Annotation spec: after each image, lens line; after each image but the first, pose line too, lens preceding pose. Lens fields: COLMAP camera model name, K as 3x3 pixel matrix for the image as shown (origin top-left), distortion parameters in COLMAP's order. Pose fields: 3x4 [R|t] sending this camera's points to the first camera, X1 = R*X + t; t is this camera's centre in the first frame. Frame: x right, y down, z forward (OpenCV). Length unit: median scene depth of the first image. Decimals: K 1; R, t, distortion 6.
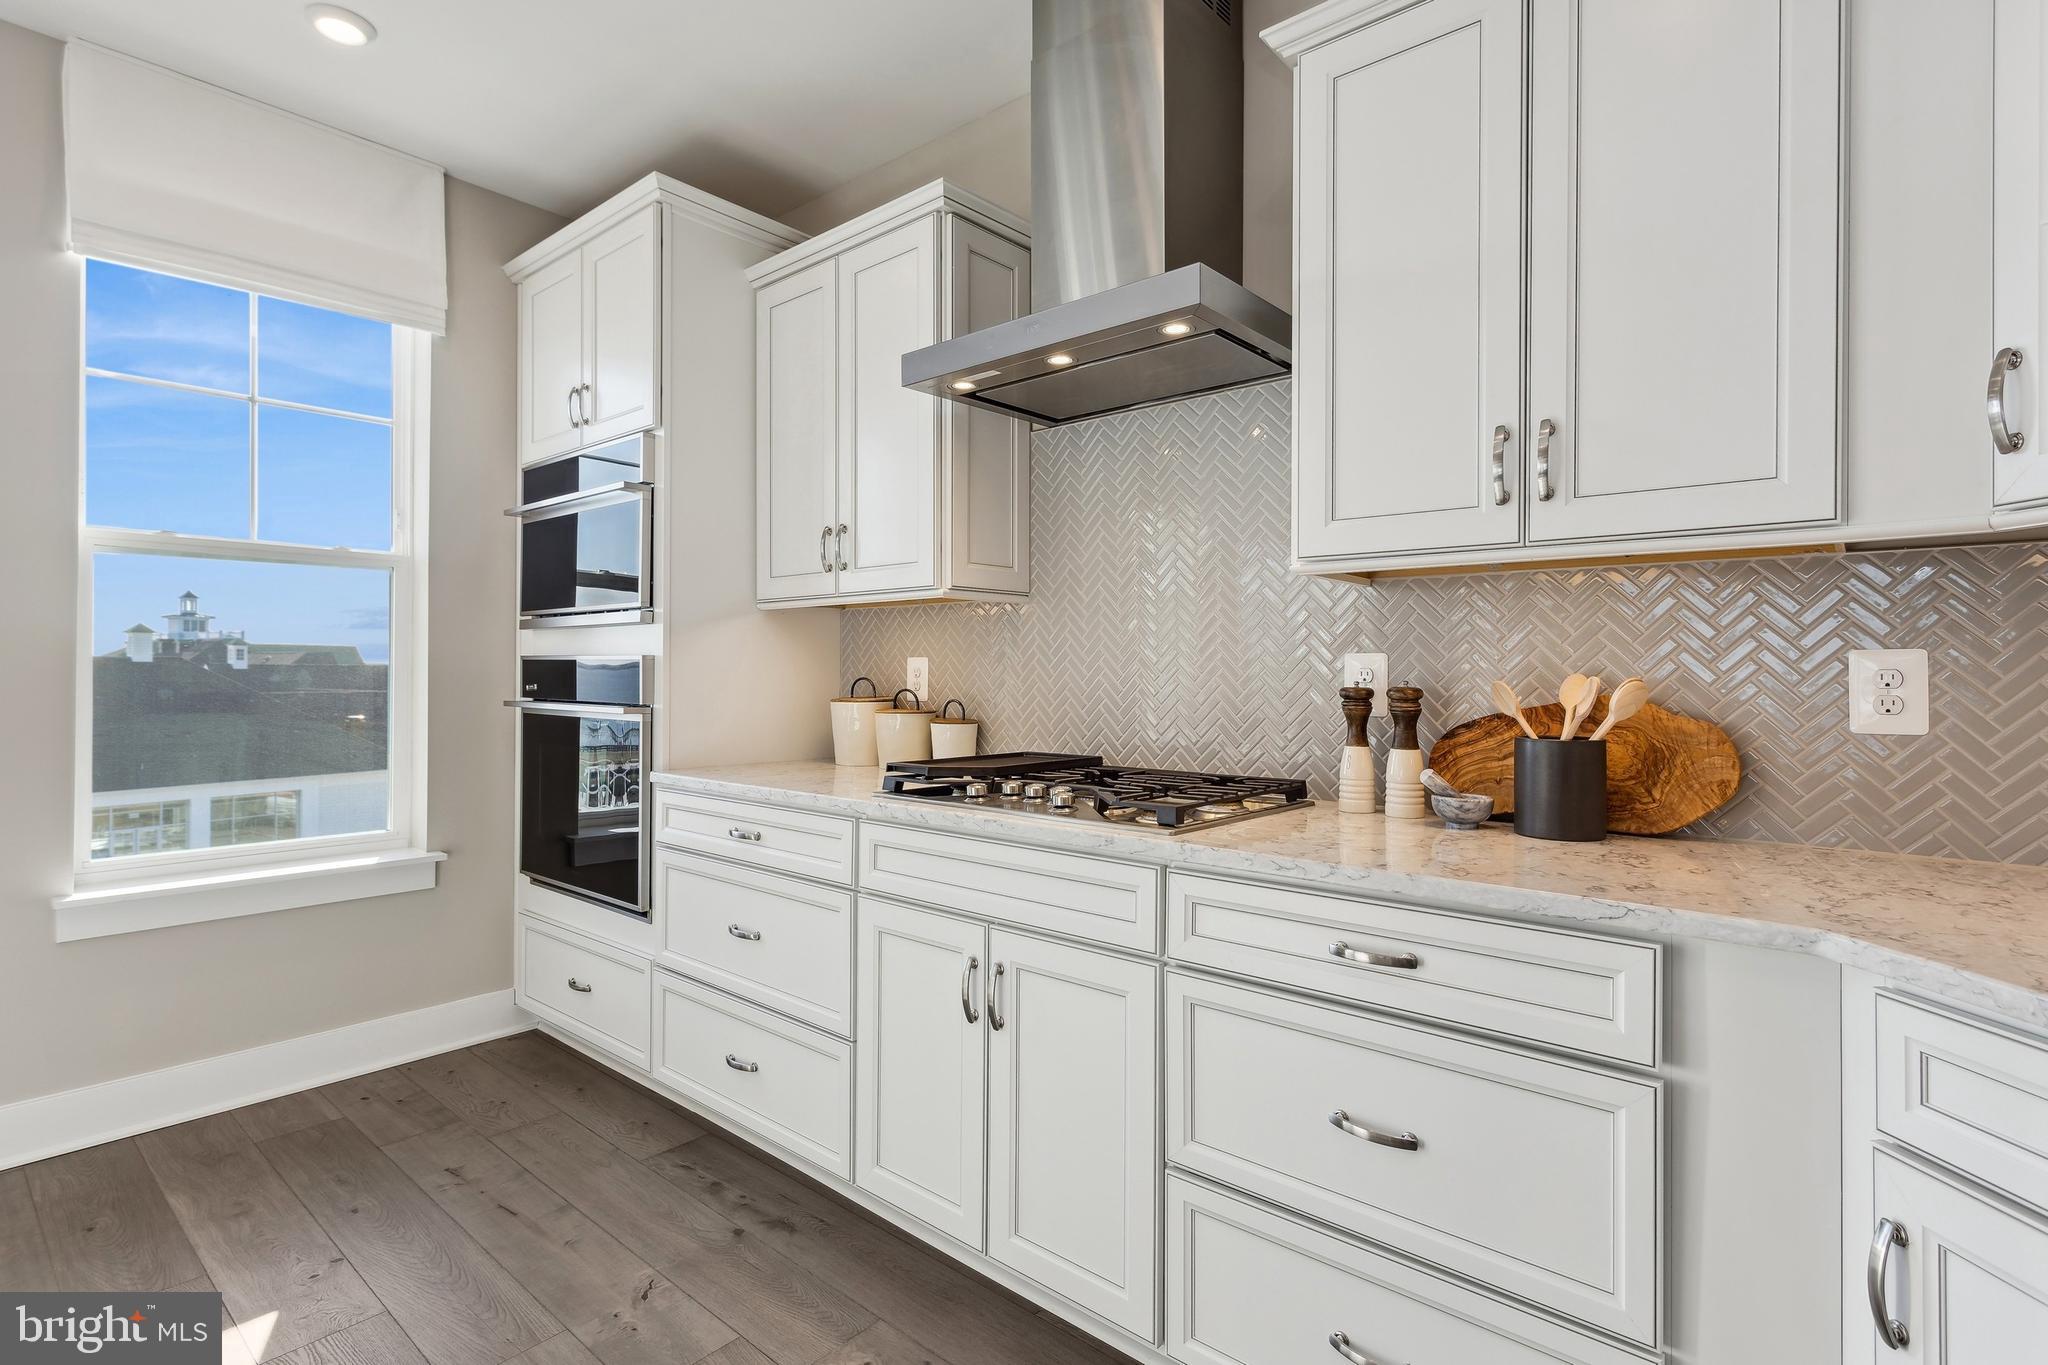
lens RADIAL K [[996.7, 0, 1036.1], [0, 996.7, 666.7], [0, 0, 1]] dist [0.004562, -0.000875]
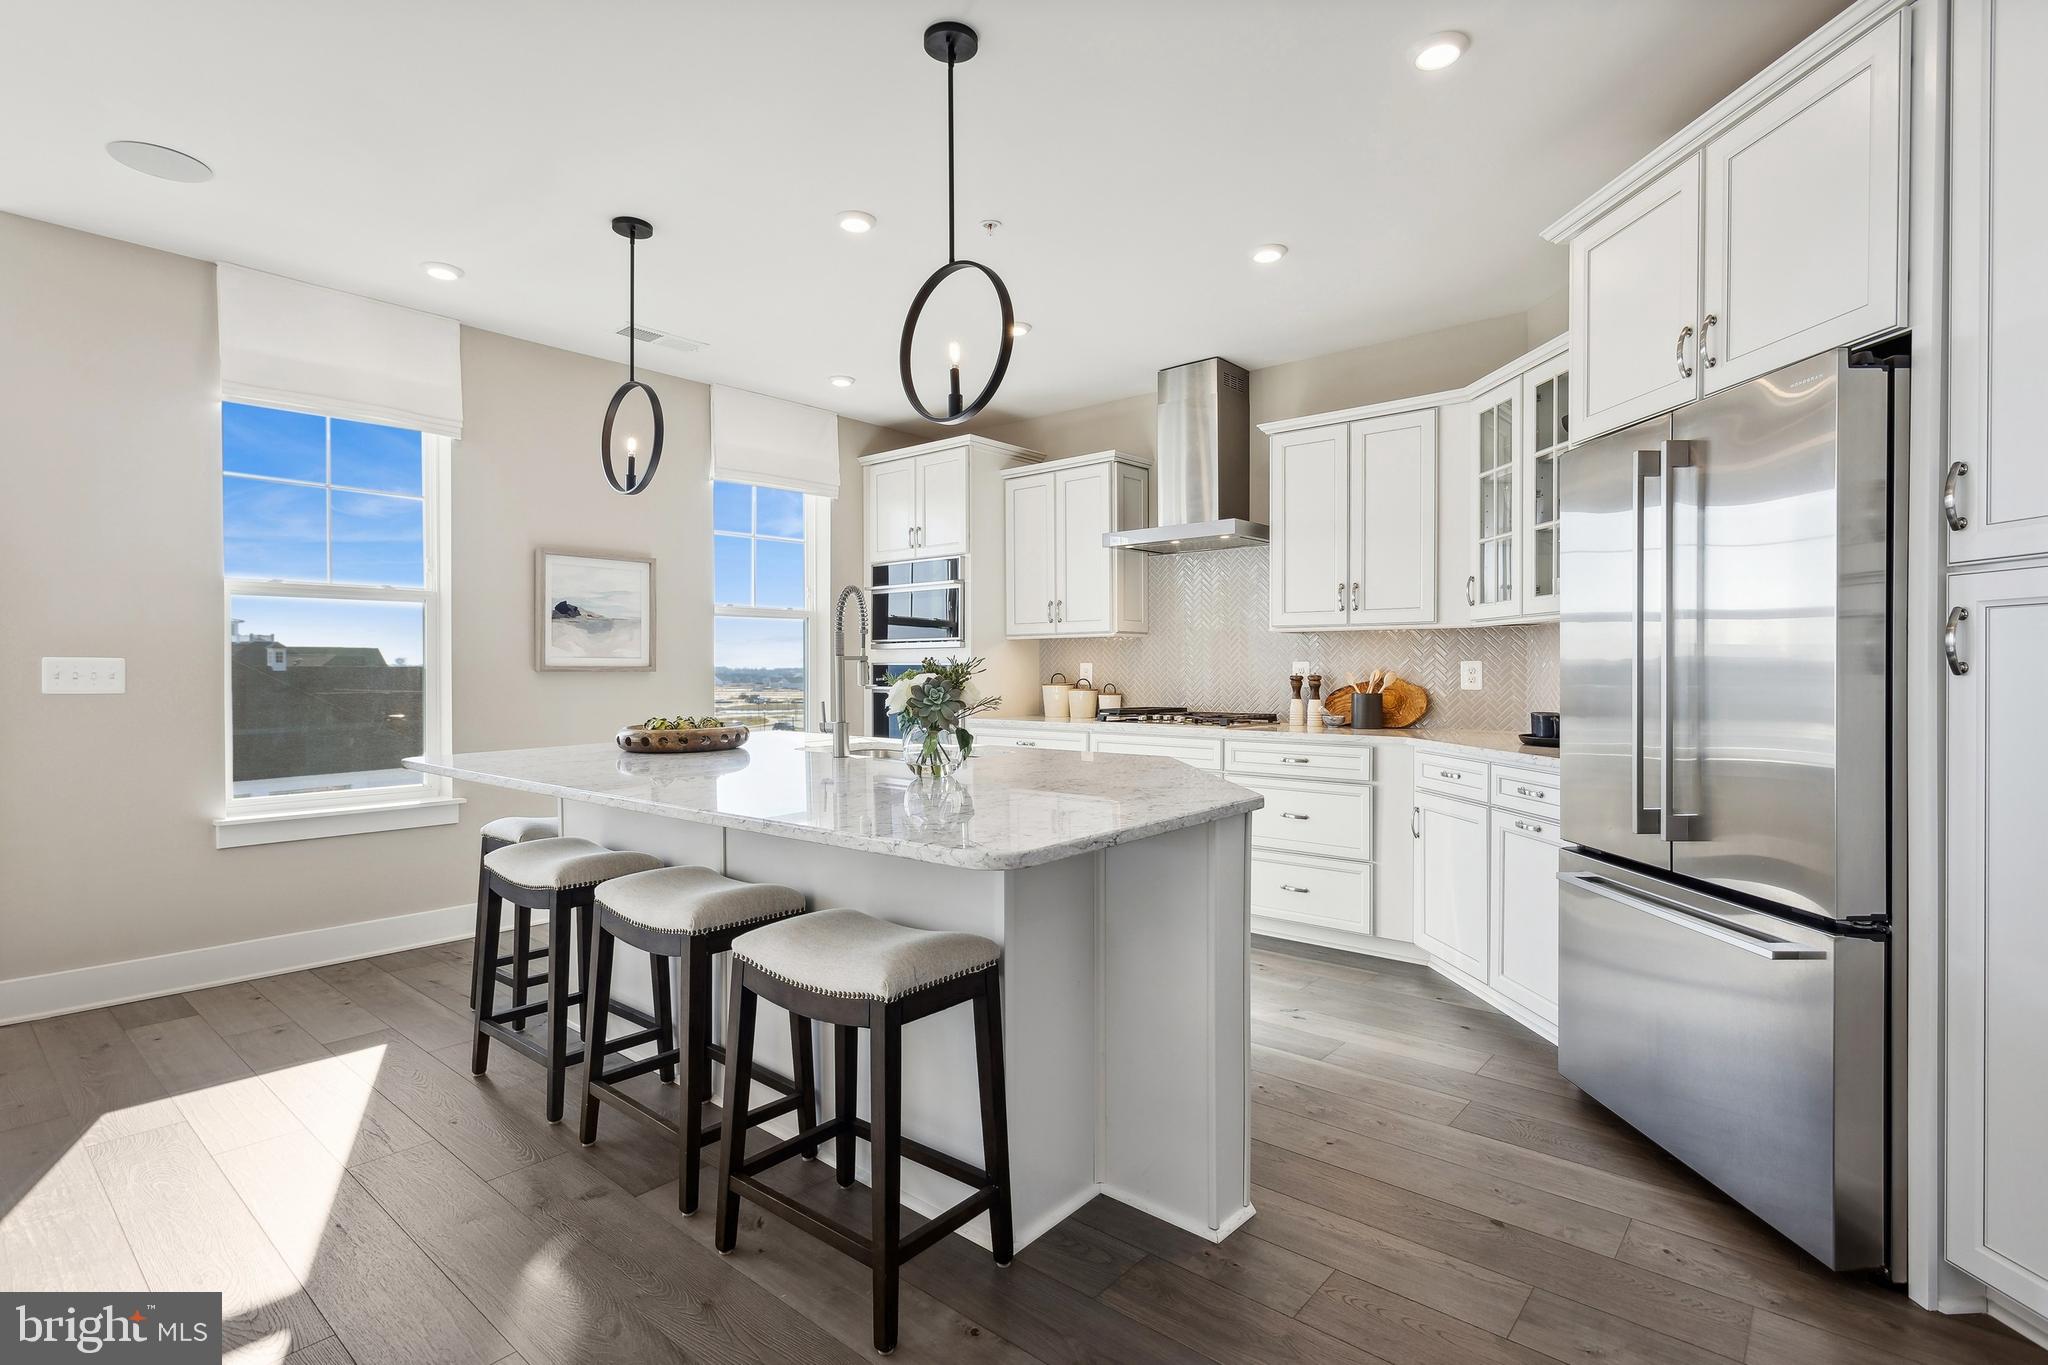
lens RADIAL K [[996.7, 0, 1036.1], [0, 996.7, 666.7], [0, 0, 1]] dist [0.004562, -0.000875]
pose [[0.999988, -0.004596, -0.001653, -0.322174], [0.004599, 0.999988, 0.001535, -0.008120], [0.001646, -0.001543, 0.999997, -1.482277]]
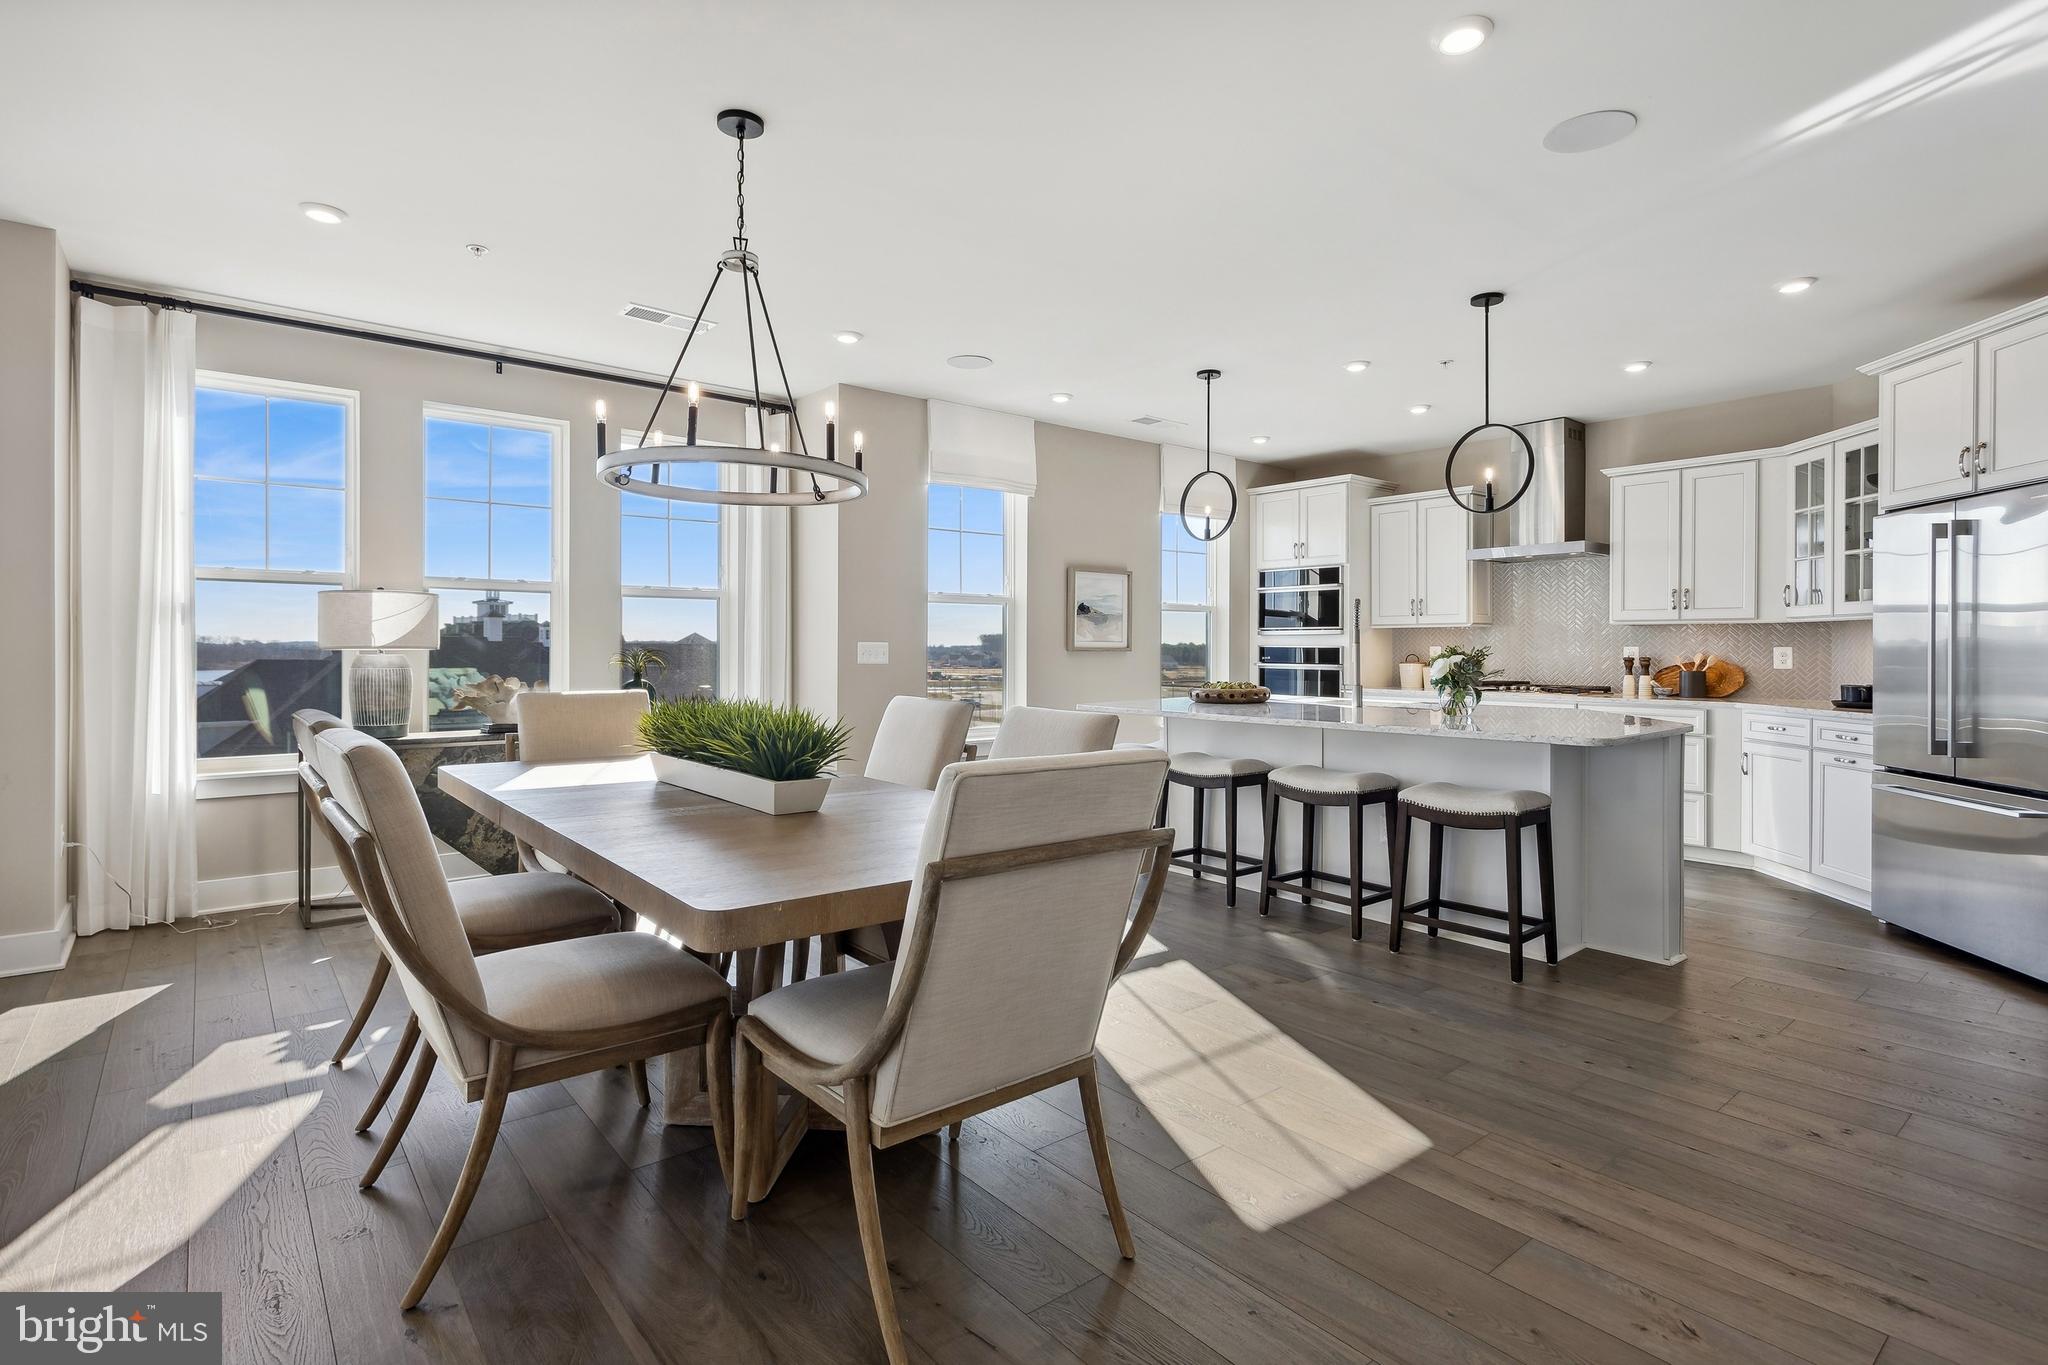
lens RADIAL K [[1000.3, 0, 1029.5], [0, 1000.3, 649.7], [0, 0, 1]] dist [0.001884, -0.000415]
pose [[0.984101, 0.000145, -0.177609, -1.032889], [0.000842, 0.999985, 0.005482, -0.024026], [0.177607, -0.005545, 0.984086, -2.585960]]
